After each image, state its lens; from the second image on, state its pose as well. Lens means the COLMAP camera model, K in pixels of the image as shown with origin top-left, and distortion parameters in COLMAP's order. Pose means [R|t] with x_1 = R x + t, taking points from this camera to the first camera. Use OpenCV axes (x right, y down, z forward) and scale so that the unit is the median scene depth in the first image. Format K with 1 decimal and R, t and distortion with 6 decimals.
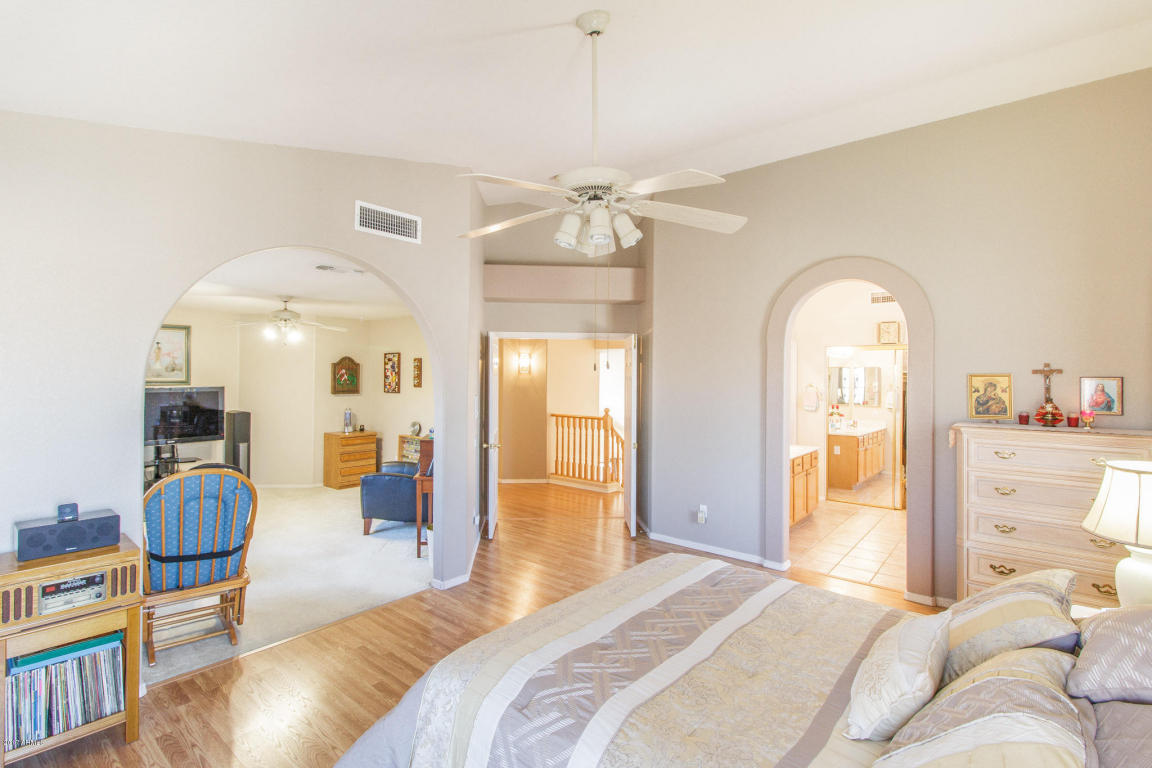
lens RADIAL K [[533.8, 0, 572.8], [0, 533.8, 374.8], [0, 0, 1]] dist [0.001837, 0.001127]
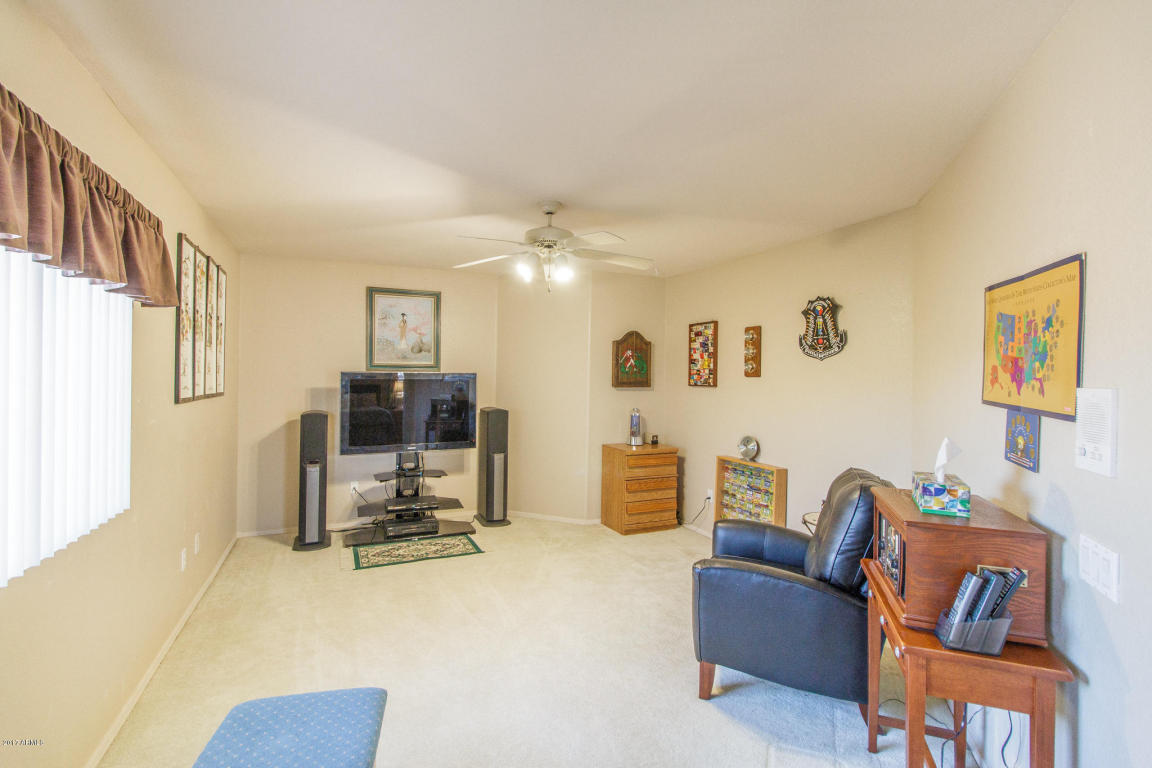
lens RADIAL K [[533.8, 0, 576.3], [0, 533.8, 382.1], [0, 0, 1]] dist [0.001837, 0.001127]
pose [[0.897066, 0.010342, -0.441775, -0.199952], [-0.005740, 0.999914, 0.011754, 0.022691], [0.441858, -0.008009, 0.897049, 0.384865]]
